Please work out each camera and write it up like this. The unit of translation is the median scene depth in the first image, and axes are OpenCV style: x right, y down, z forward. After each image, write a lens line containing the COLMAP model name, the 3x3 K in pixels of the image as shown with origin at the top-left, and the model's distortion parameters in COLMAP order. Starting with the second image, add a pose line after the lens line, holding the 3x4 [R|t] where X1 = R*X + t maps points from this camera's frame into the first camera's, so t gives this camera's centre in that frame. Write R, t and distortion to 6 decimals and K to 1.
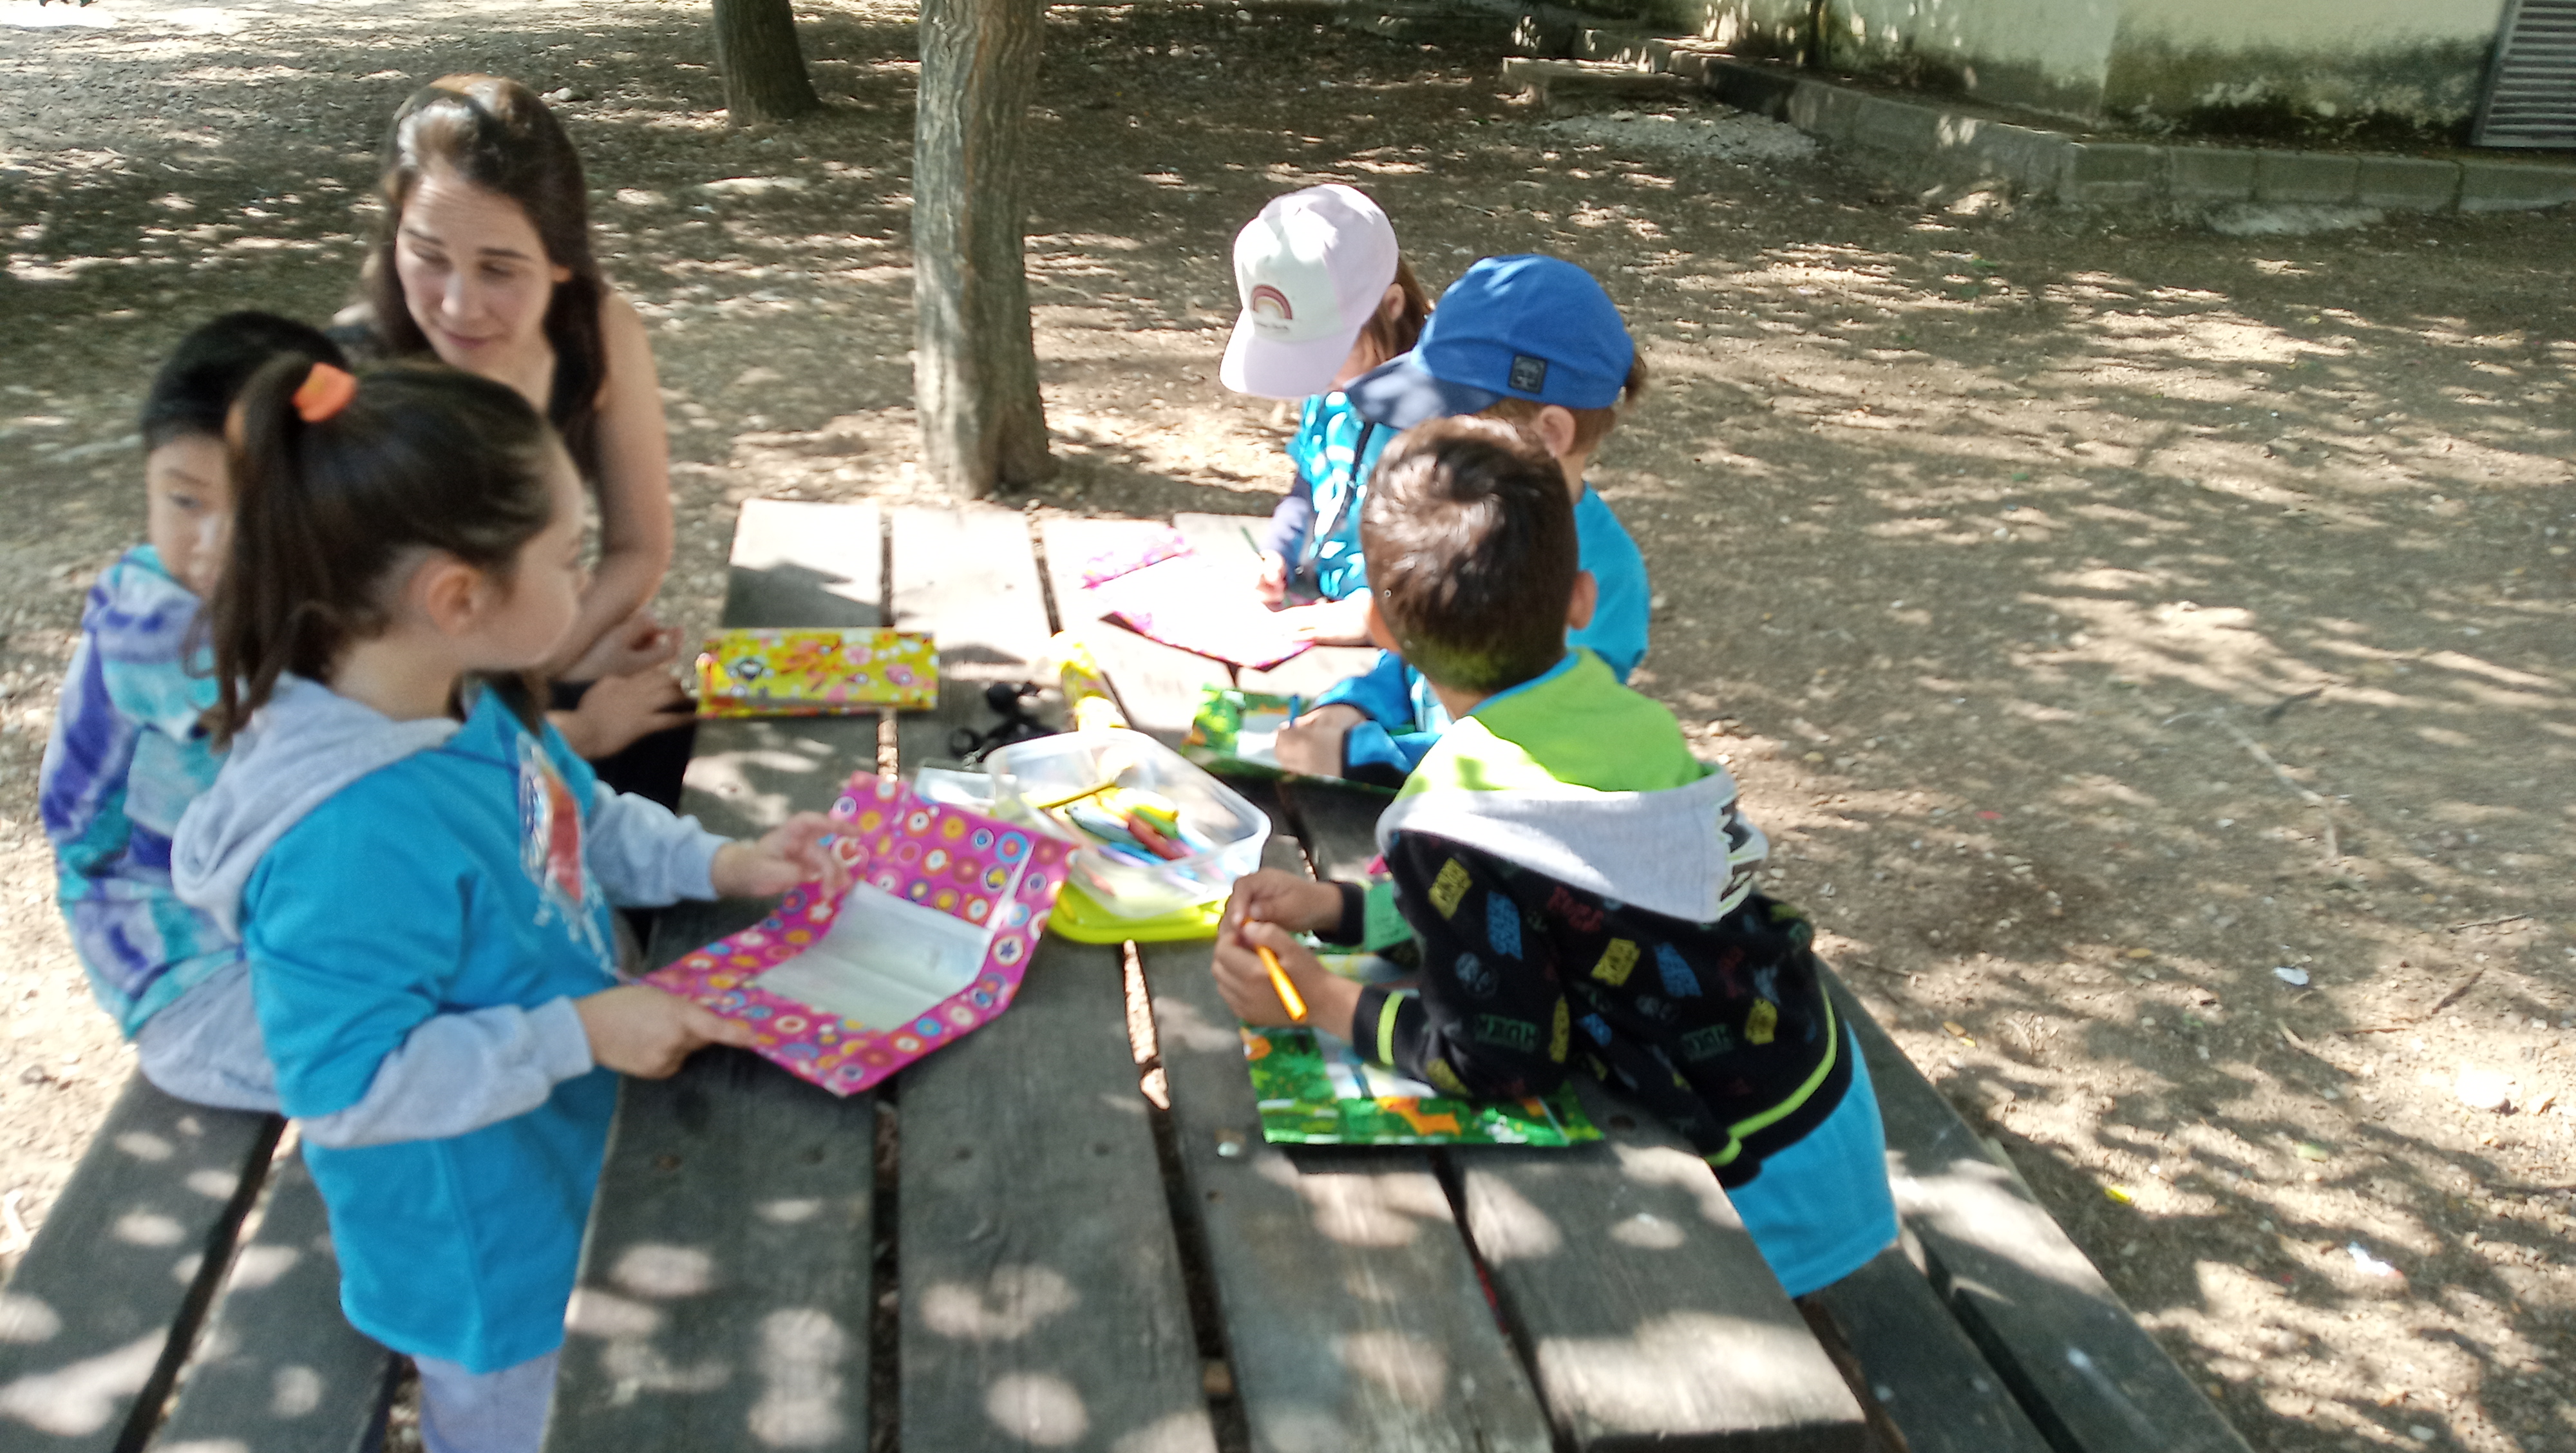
lens RADIAL K [[1975.3, 0, 1288.0], [0, 1975.3, 726.5], [0, 0, 1]] dist [0.012192, 0.006774]
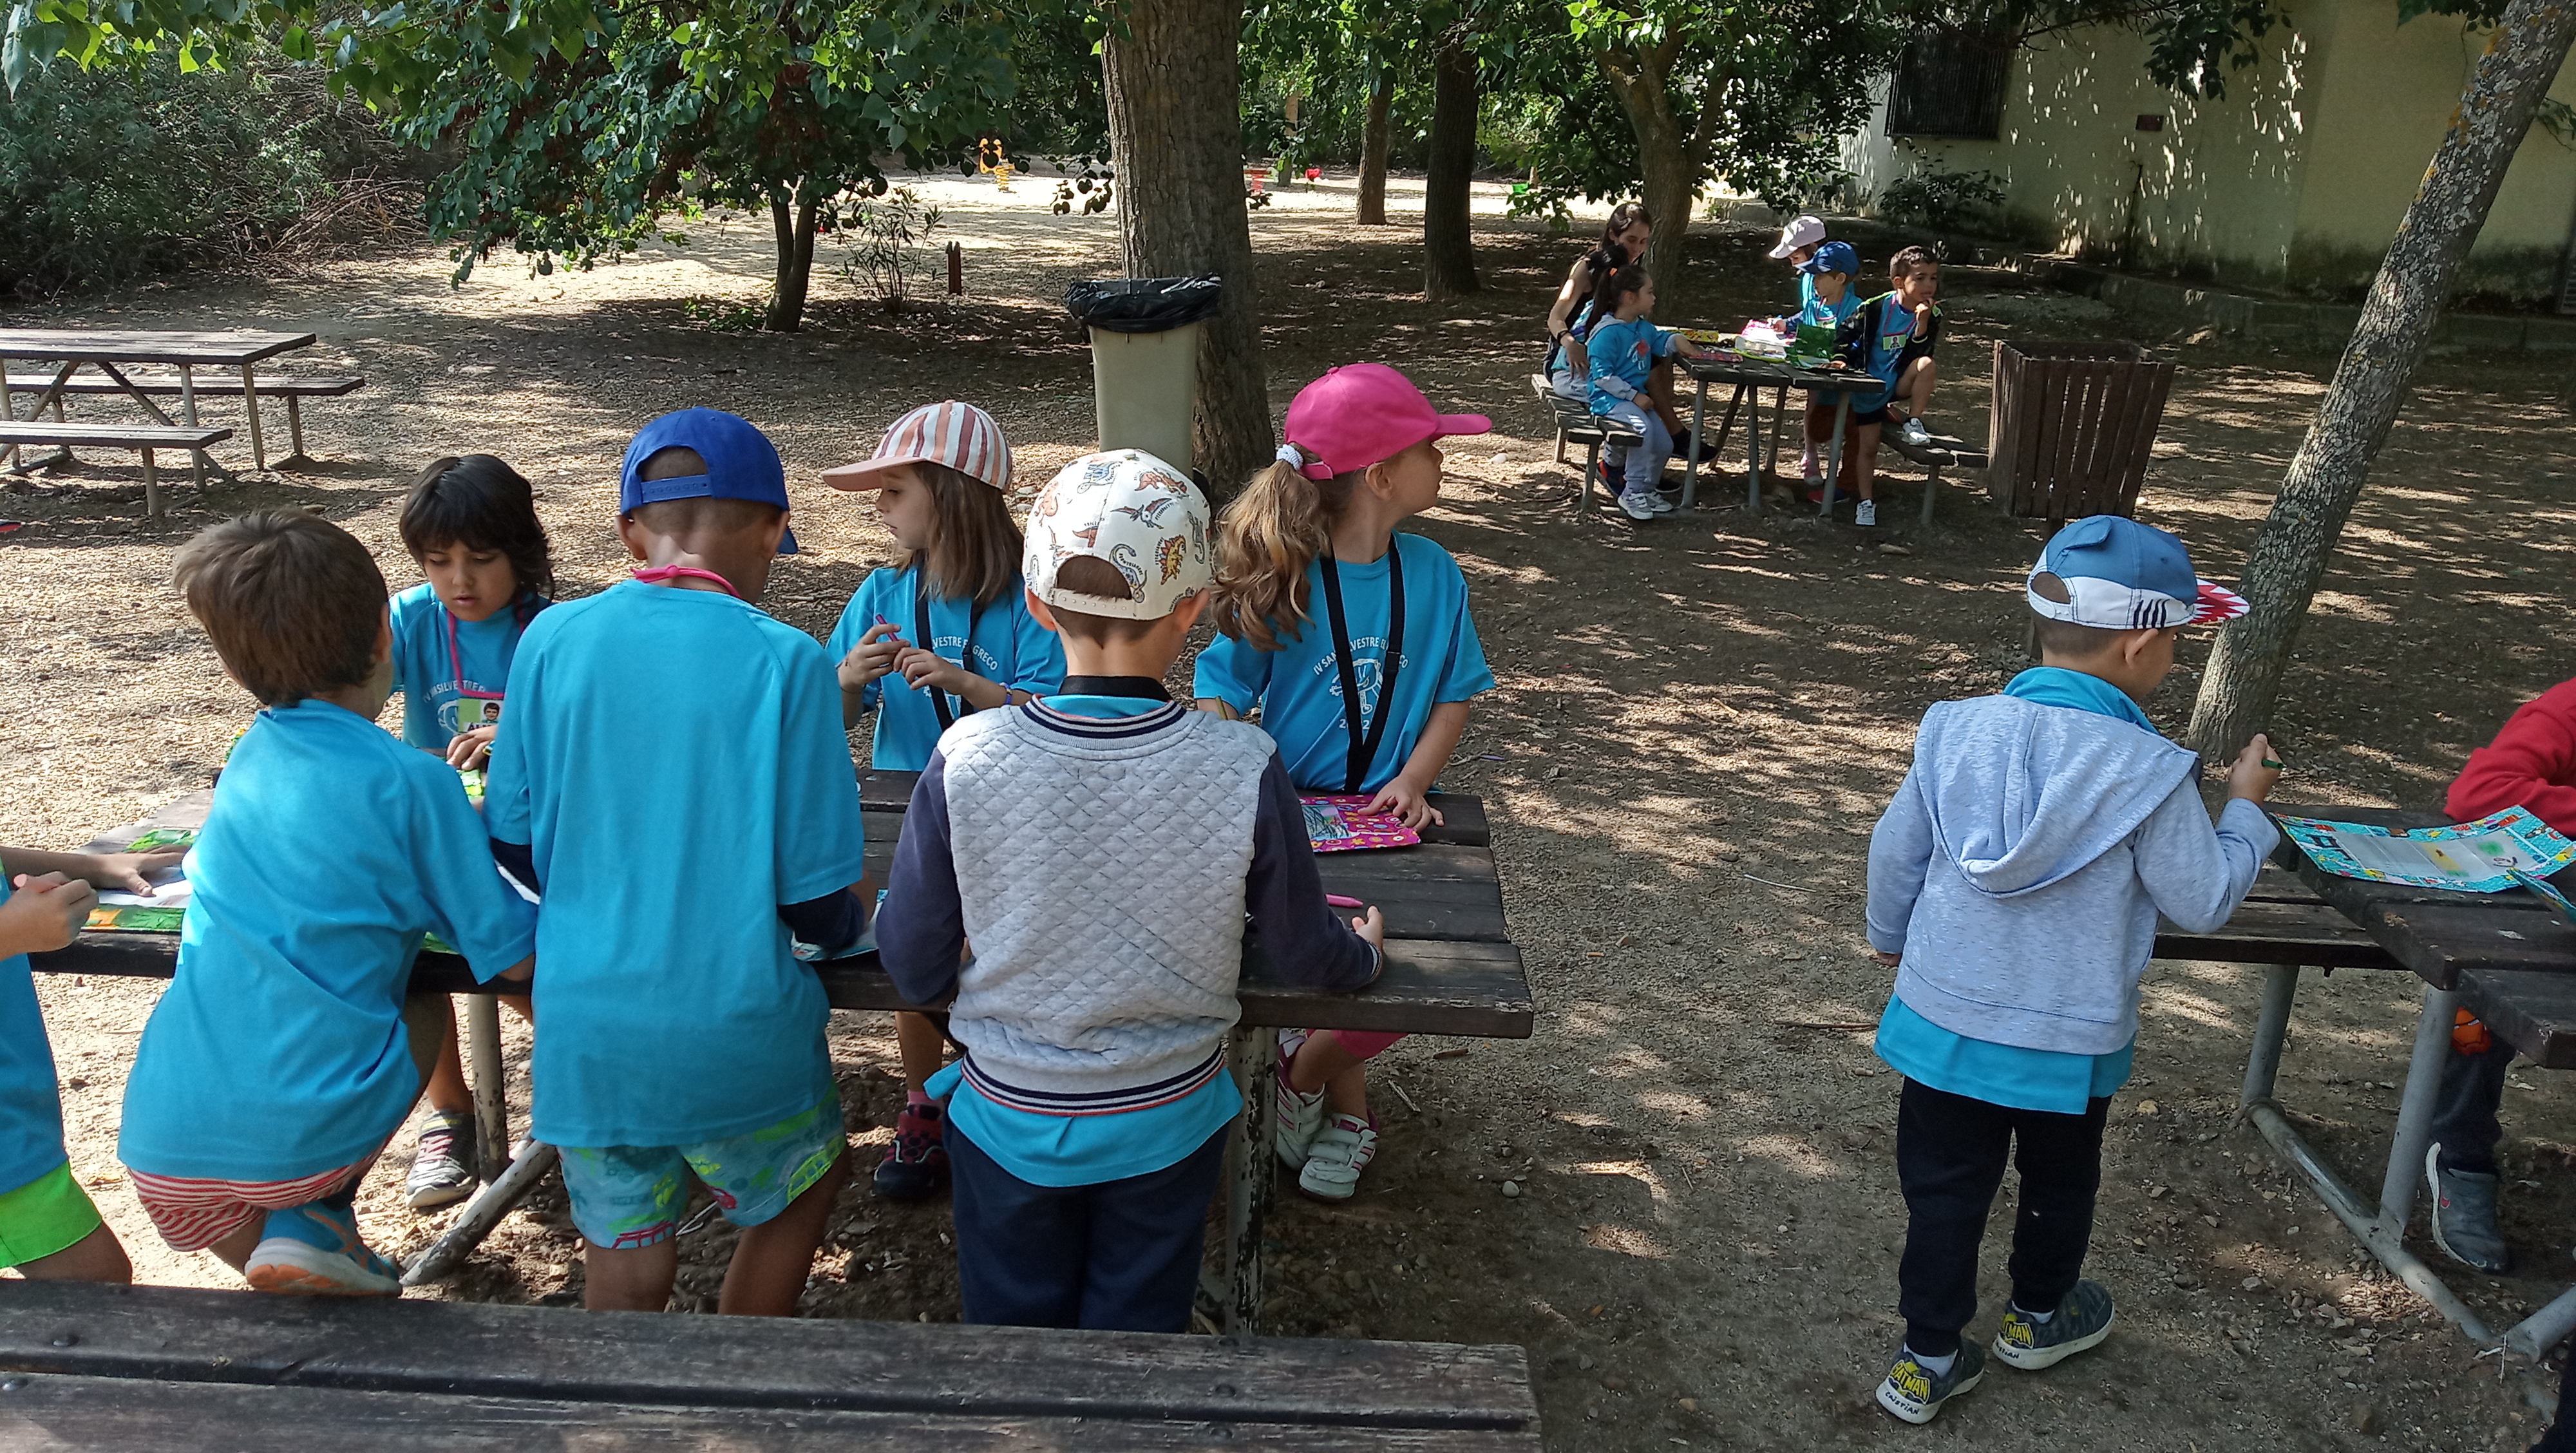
lens RADIAL K [[1966.4, 0, 1288.0], [0, 1966.4, 726.5], [0, 0, 1]] dist [0.028551, -0.037797]
pose [[0.974846, 0.054030, -0.216233, -0.019989], [-0.078745, 0.991097, -0.107361, 0.277135], [0.208507, 0.121688, 0.970421, -0.680828]]
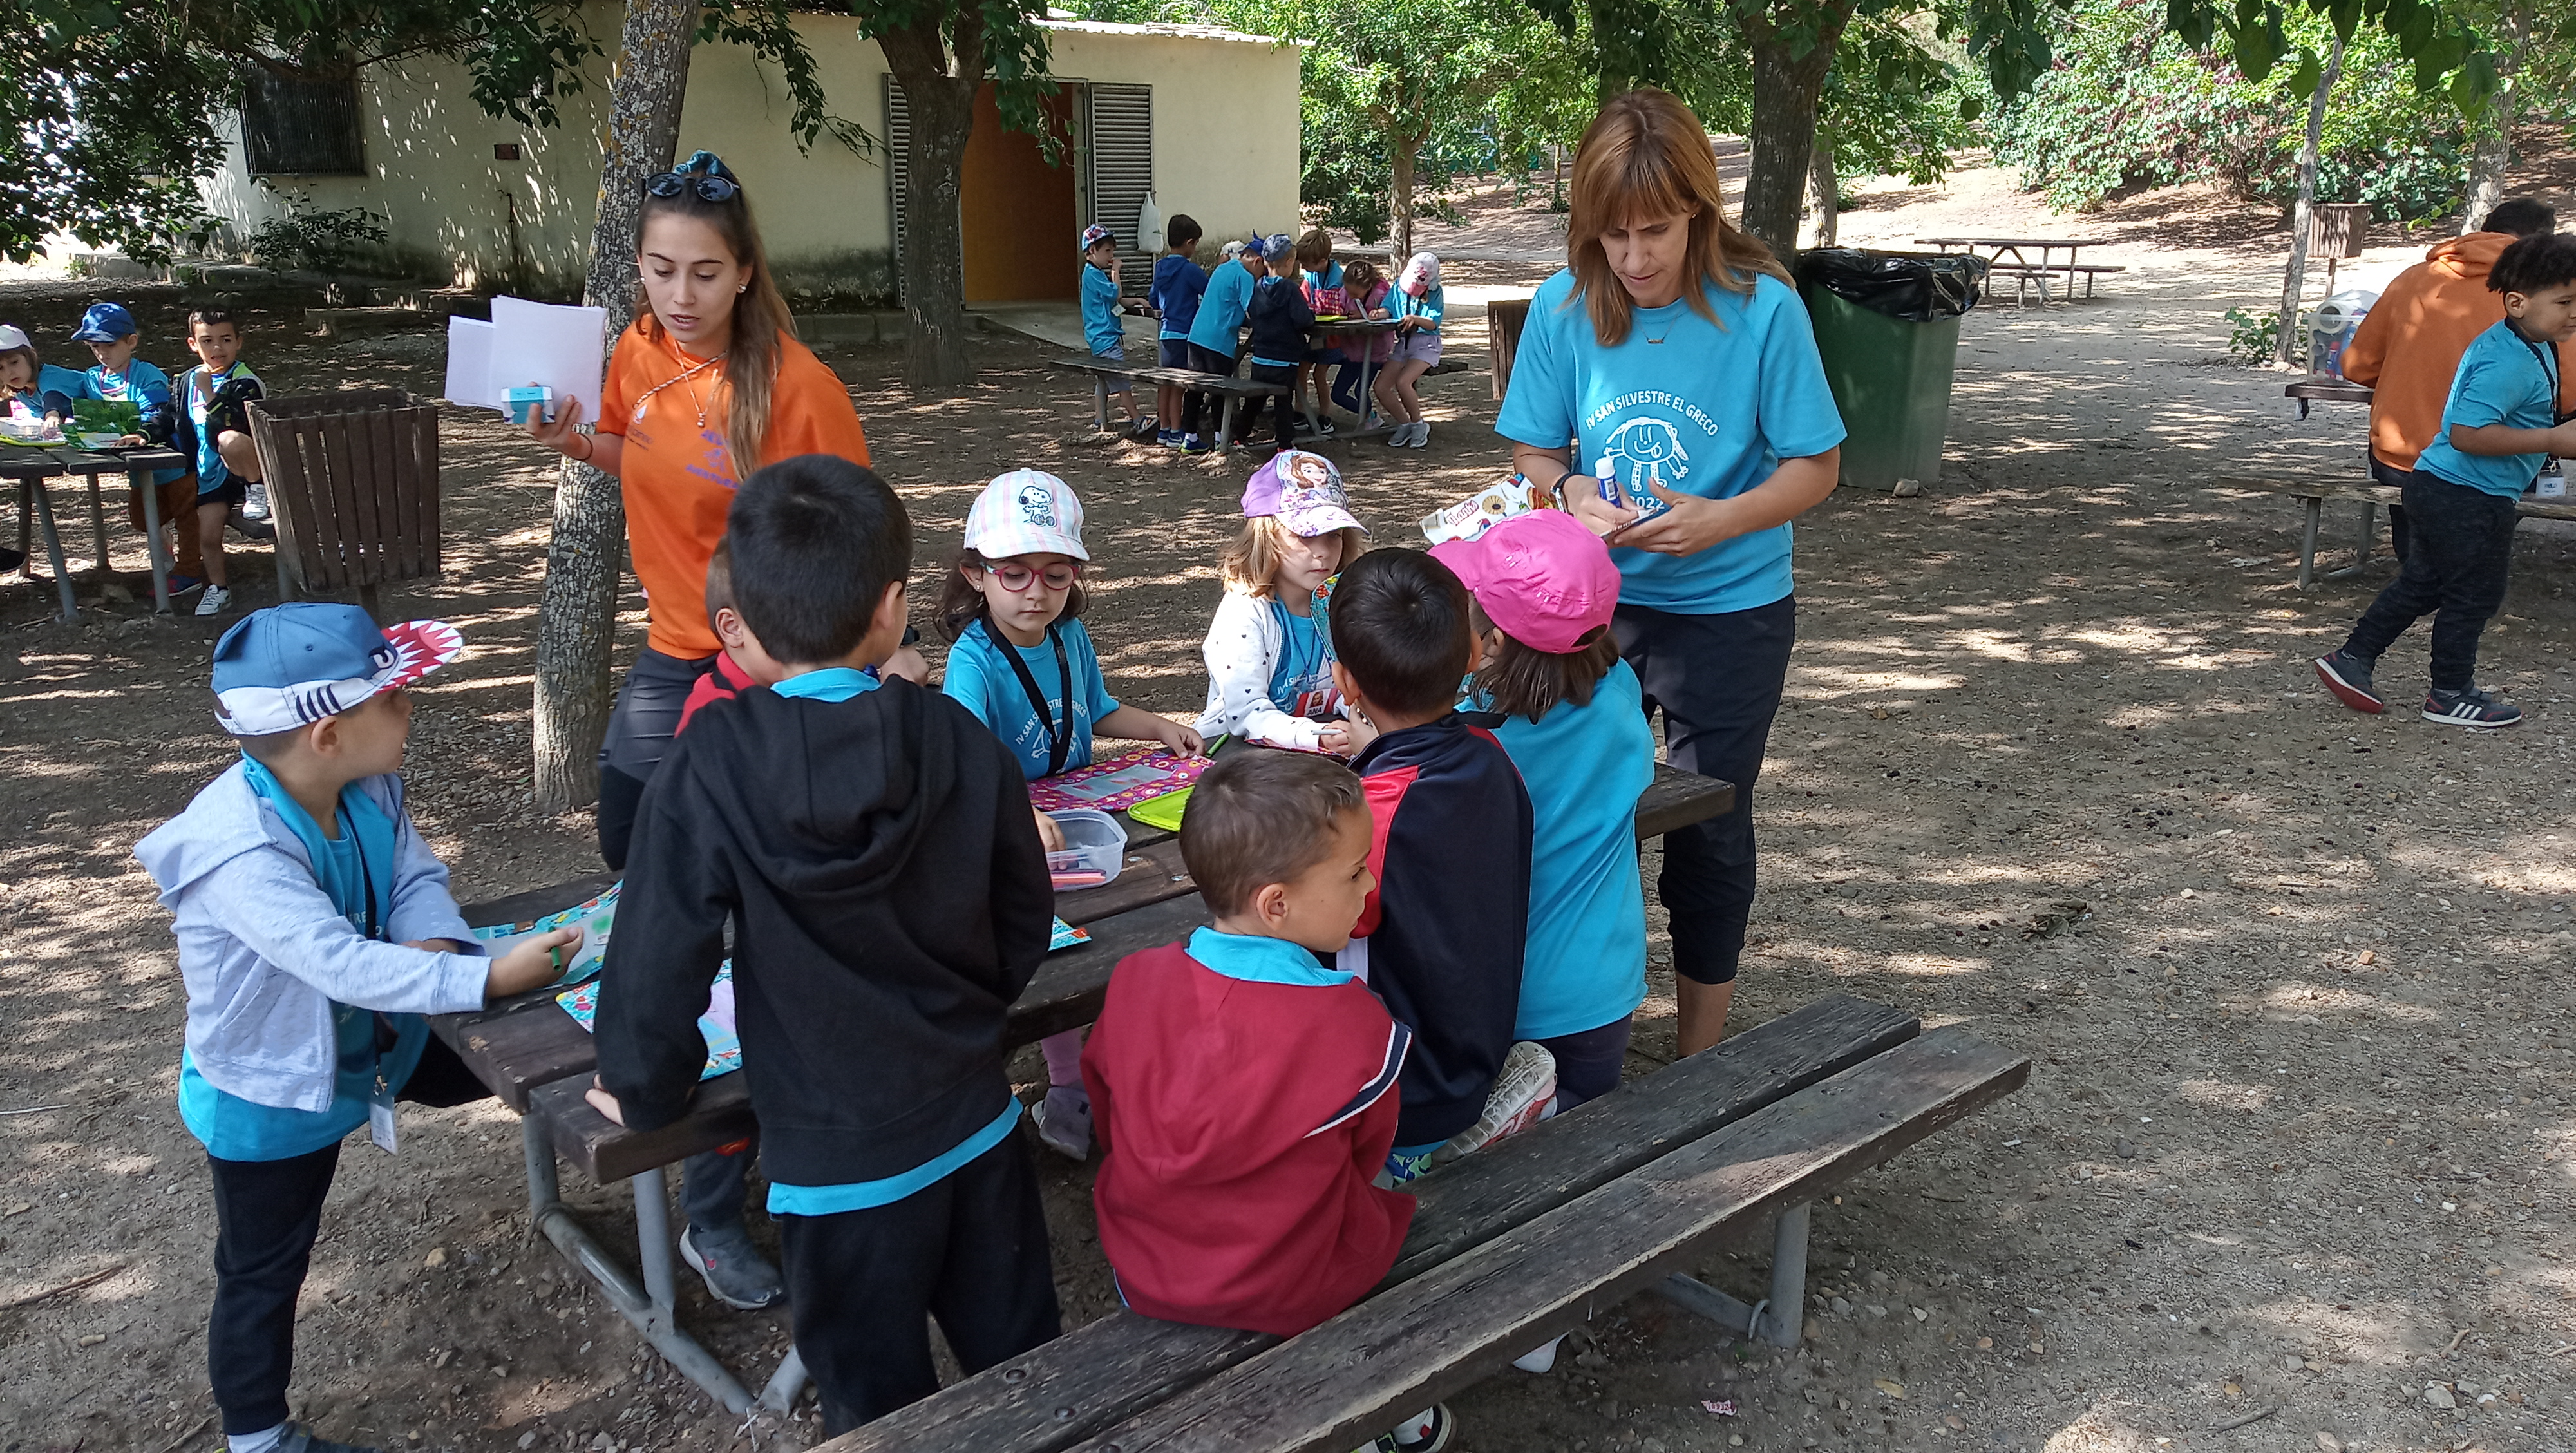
lens RADIAL K [[1987.7, 0, 1288.0], [0, 1987.7, 726.5], [0, 0, 1]] dist [-0.003782, -0.033743]
pose [[0.870596, -0.178122, 0.458624, 0.023415], [0.233198, 0.970196, -0.065866, 0.269189], [-0.433223, 0.164293, 0.886186, -0.659466]]
